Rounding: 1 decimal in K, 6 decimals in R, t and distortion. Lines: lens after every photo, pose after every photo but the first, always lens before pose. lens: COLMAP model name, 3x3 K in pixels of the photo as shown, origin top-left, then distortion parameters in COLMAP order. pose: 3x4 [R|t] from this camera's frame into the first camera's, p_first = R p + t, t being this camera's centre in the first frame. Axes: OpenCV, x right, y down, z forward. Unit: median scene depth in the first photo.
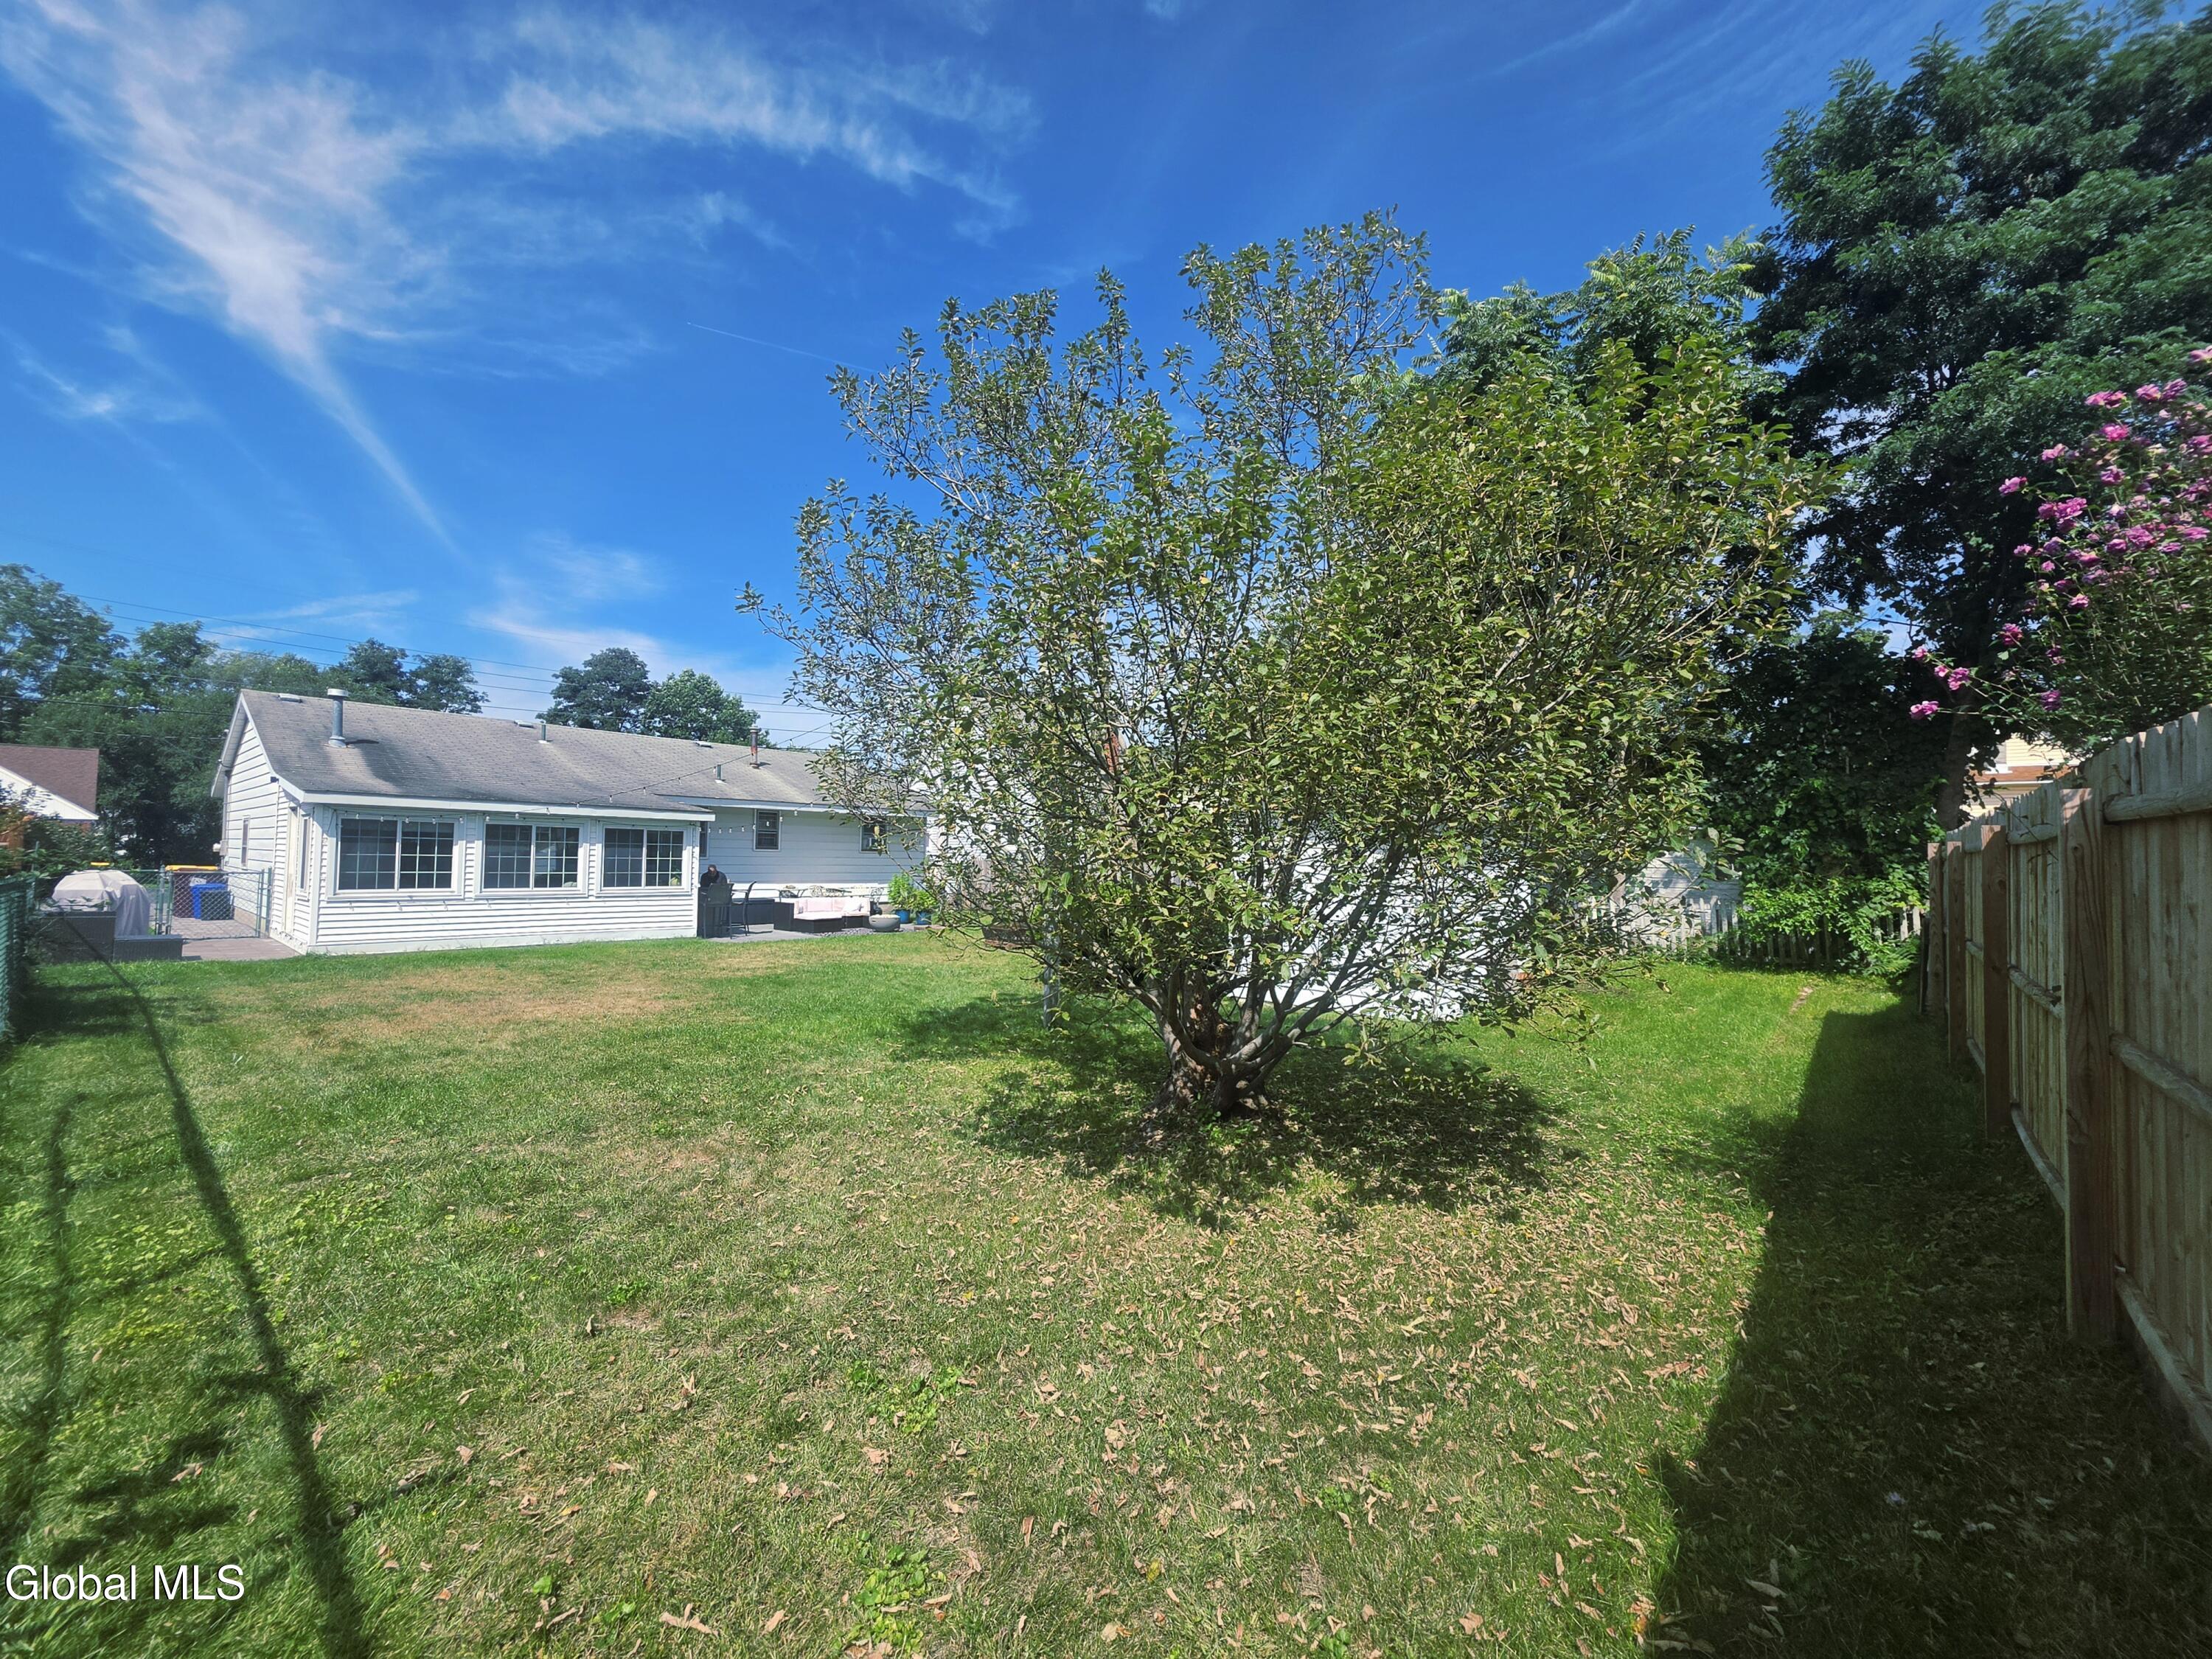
lens RADIAL K [[885.7, 0, 1108.5], [0, 885.7, 833.1], [0, 0, 1]] dist [-0.000321, 0.000125]
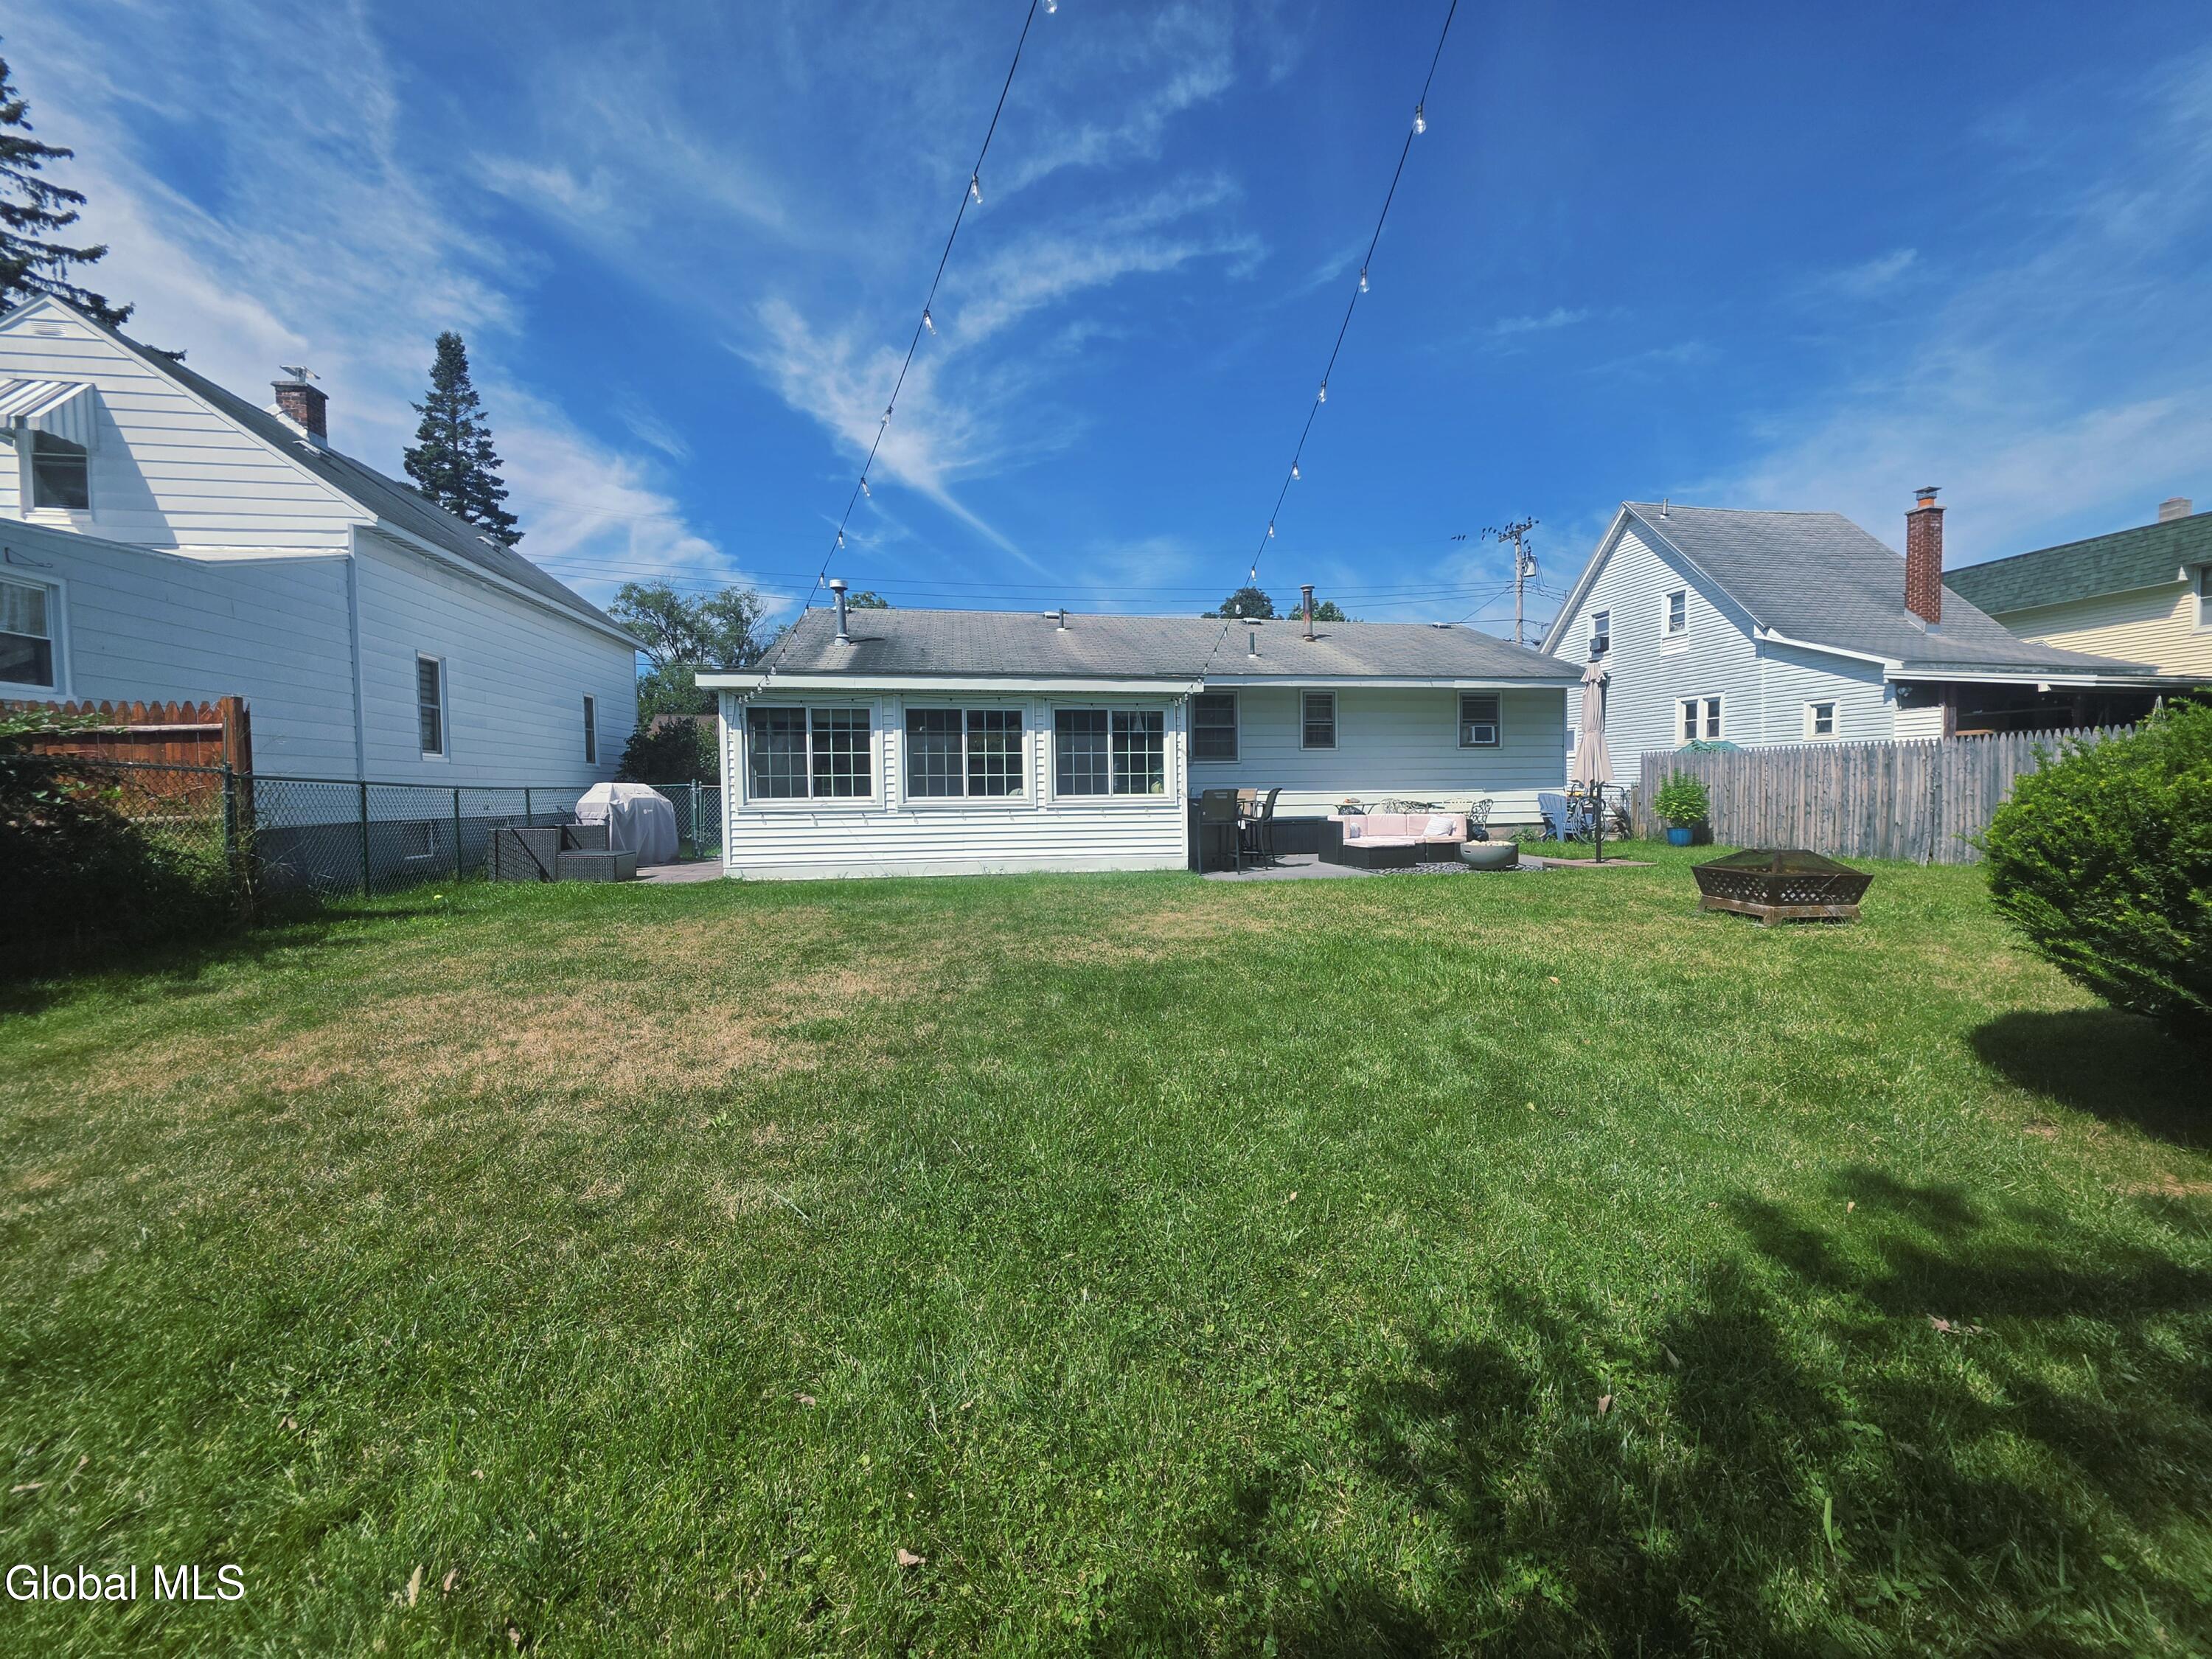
lens RADIAL K [[885.7, 0, 1114.8], [0, 885.7, 826.9], [0, 0, 1]] dist [-0.000321, 0.000125]
pose [[0.780048, 0.002348, -0.625715, -0.094555], [0.042467, 0.997488, 0.056686, 0.045792], [0.624277, -0.070790, 0.777989, 0.458664]]
